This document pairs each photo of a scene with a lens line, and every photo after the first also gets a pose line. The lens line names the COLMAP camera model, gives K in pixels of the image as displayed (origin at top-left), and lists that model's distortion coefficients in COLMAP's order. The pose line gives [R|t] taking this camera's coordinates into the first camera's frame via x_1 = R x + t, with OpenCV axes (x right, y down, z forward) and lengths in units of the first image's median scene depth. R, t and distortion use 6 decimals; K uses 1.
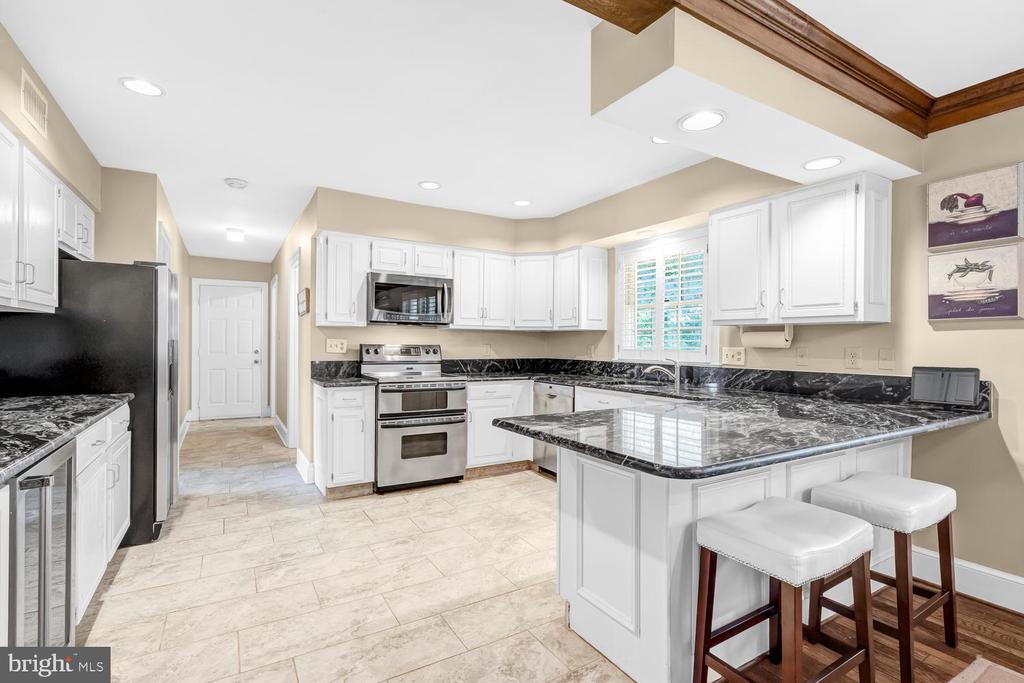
lens RADIAL K [[482.4, 0, 511.6], [0, 482.4, 344.9], [0, 0, 1]] dist [-0.005491, 0.000367]
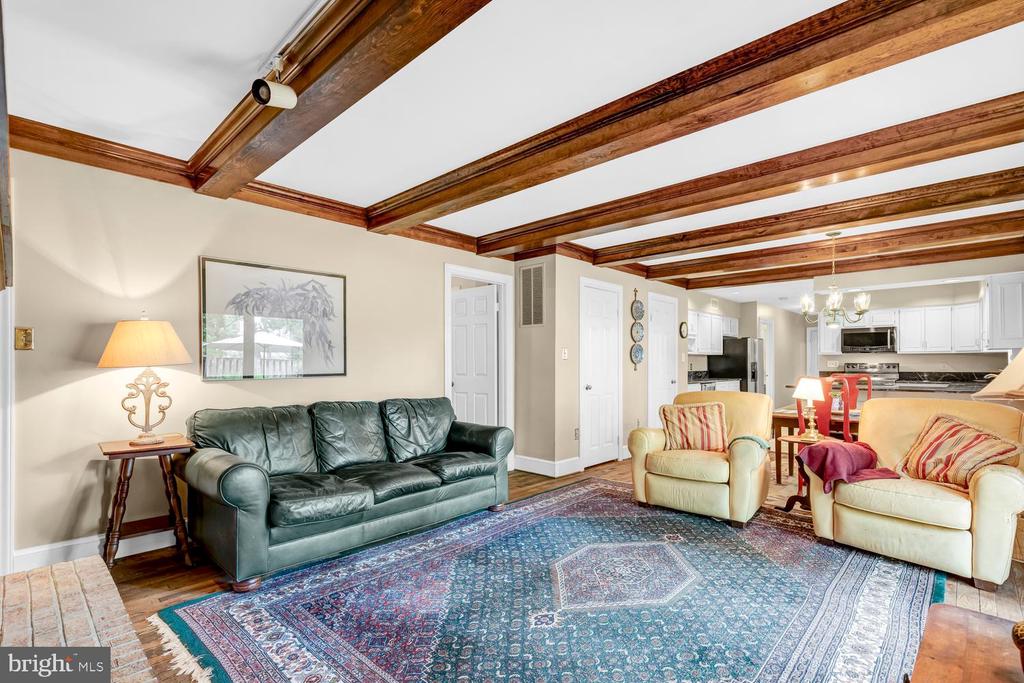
lens RADIAL K [[478.5, 0, 511.3], [0, 478.5, 364.6], [0, 0, 1]] dist [0.000802, 0.000274]
pose [[0.267834, -0.006822, -0.963441, 1.328499], [-0.000551, 0.999974, -0.007234, 0.021536], [0.963465, 0.002468, 0.267823, -0.944612]]
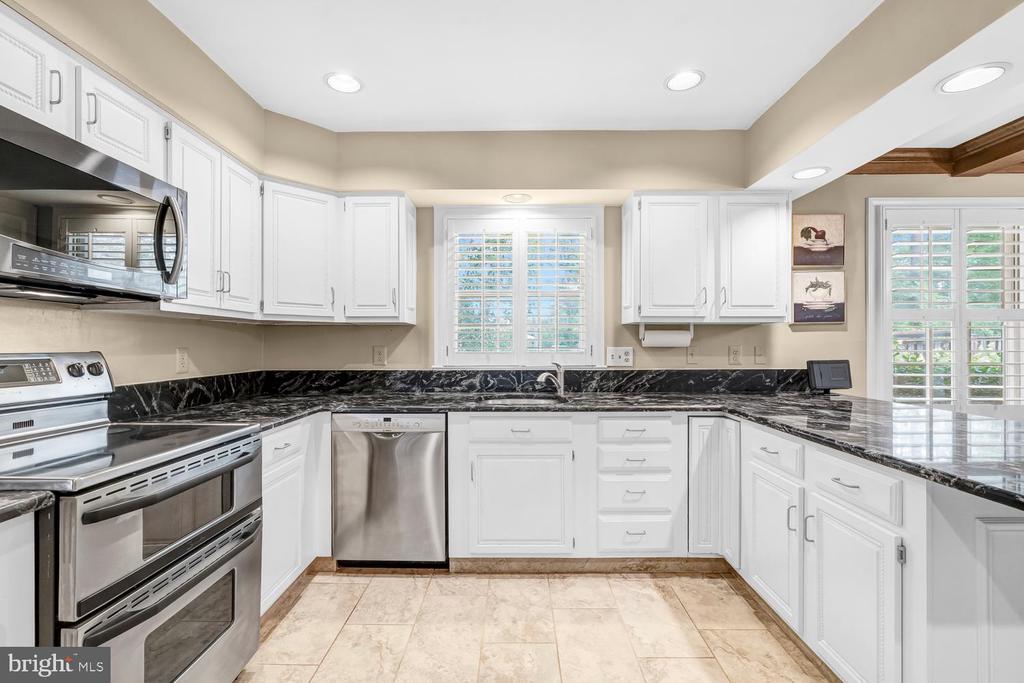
lens RADIAL K [[478.9, 0, 512.0], [0, 478.9, 341.5], [0, 0, 1]] dist [-0.005696, 0.000249]
pose [[0.519793, -0.004312, 0.854282, -0.355399], [0.008973, 0.999960, -0.000413, -0.005860], [-0.854245, 0.007880, 0.519810, 0.596639]]
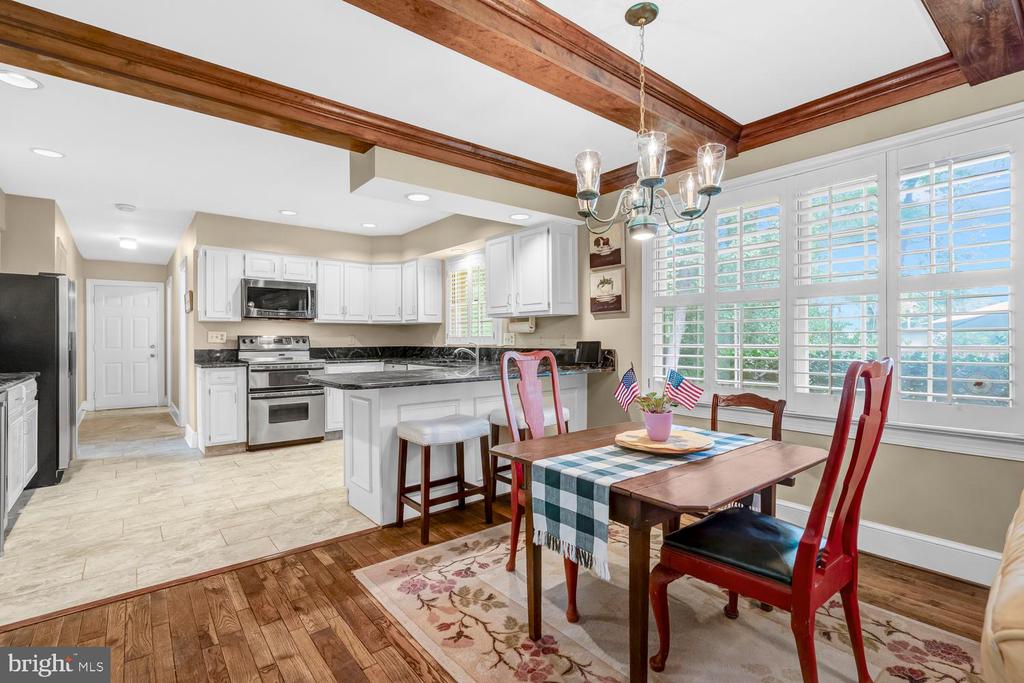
lens RADIAL K [[478.2, 0, 508.9], [0, 478.2, 337.8], [0, 0, 1]] dist [-0.000645, -0.000067]
pose [[0.990389, -0.013165, 0.137681, 0.225133], [0.013971, 0.999890, -0.004887, 0.021818], [-0.137602, 0.006764, 0.990465, -0.344439]]
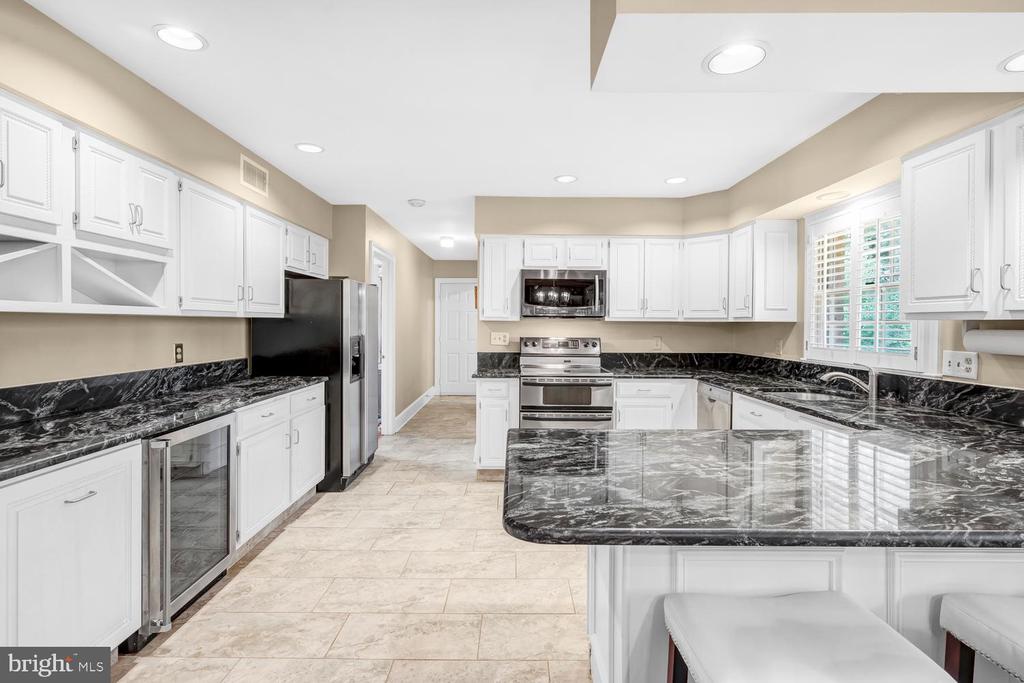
lens RADIAL K [[481.4, 0, 511.3], [0, 481.4, 327.7], [0, 0, 1]] dist [0.000444, 0.000339]
pose [[0.857581, -0.000087, -0.514349, 0.228819], [0.000198, 1.000000, 0.000162, -0.023848], [0.514349, -0.000241, 0.857581, 0.087622]]
